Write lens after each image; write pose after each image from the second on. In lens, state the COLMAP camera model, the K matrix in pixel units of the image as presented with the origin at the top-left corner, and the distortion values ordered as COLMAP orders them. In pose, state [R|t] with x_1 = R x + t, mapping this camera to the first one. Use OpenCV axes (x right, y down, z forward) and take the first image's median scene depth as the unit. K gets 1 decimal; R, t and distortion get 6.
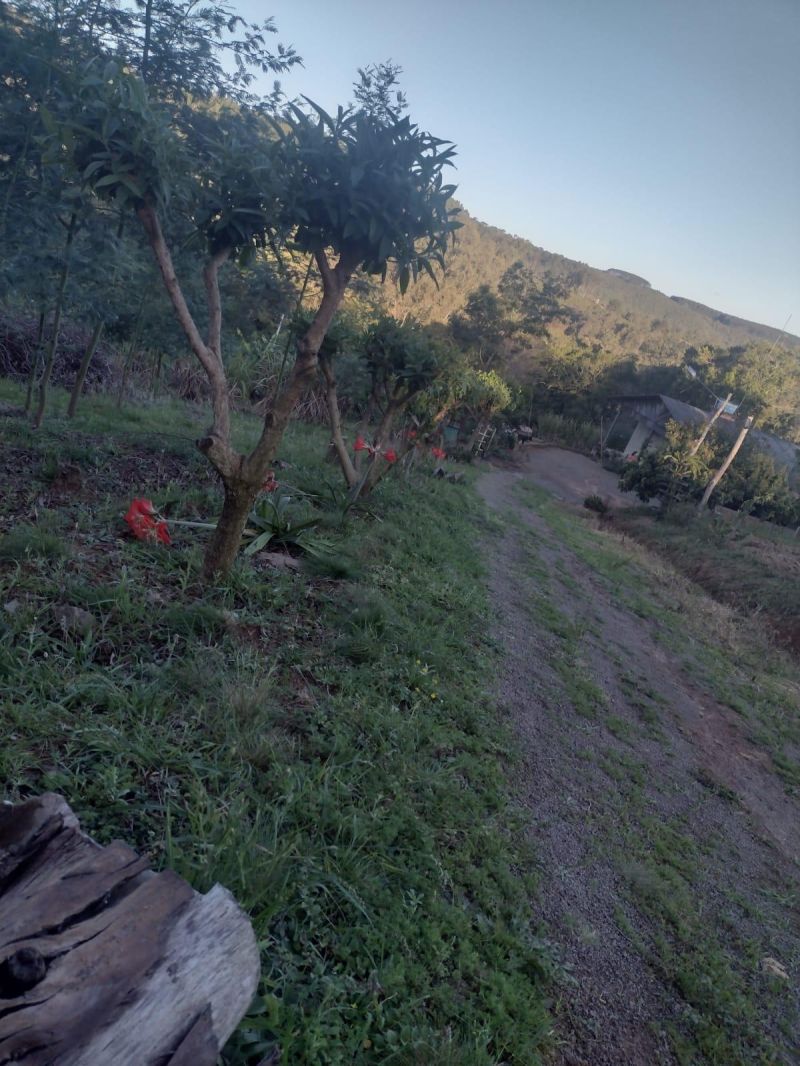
lens RADIAL K [[785.9, 0, 401.1], [0, 785.9, 512.4], [0, 0, 1]] dist [0.078180, -0.087822]
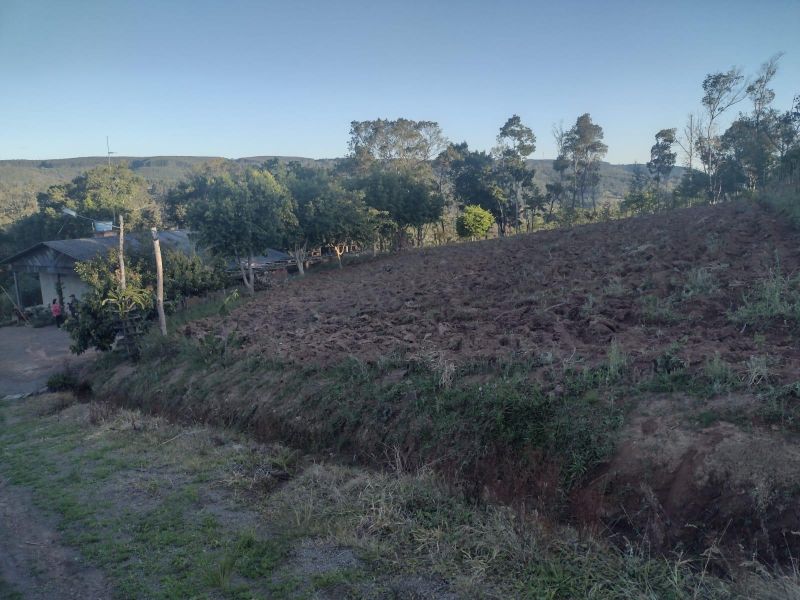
lens RADIAL K [[589.8, 0, 398.5], [0, 589.8, 295.7], [0, 0, 1]] dist [0.078180, -0.087822]
pose [[0.565073, -0.500616, 0.655802, 0.029554], [0.494877, 0.841667, 0.216088, -0.023074], [-0.660144, 0.202436, 0.723346, 0.104327]]
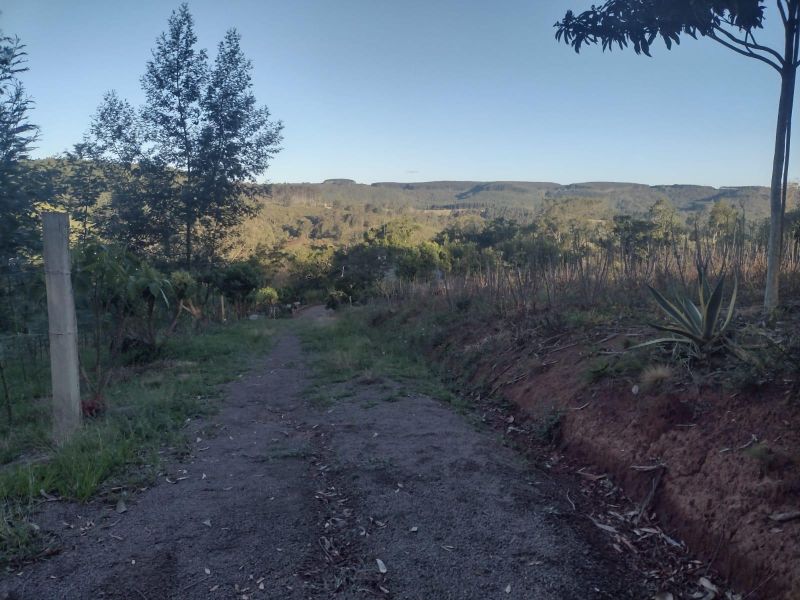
lens RADIAL K [[589.8, 0, 398.5], [0, 589.8, 295.7], [0, 0, 1]] dist [0.078180, -0.087822]
pose [[0.880843, -0.379906, 0.282465, -0.027436], [0.411935, 0.909111, -0.061863, 0.065126], [-0.233290, 0.170849, 0.957281, -0.438492]]
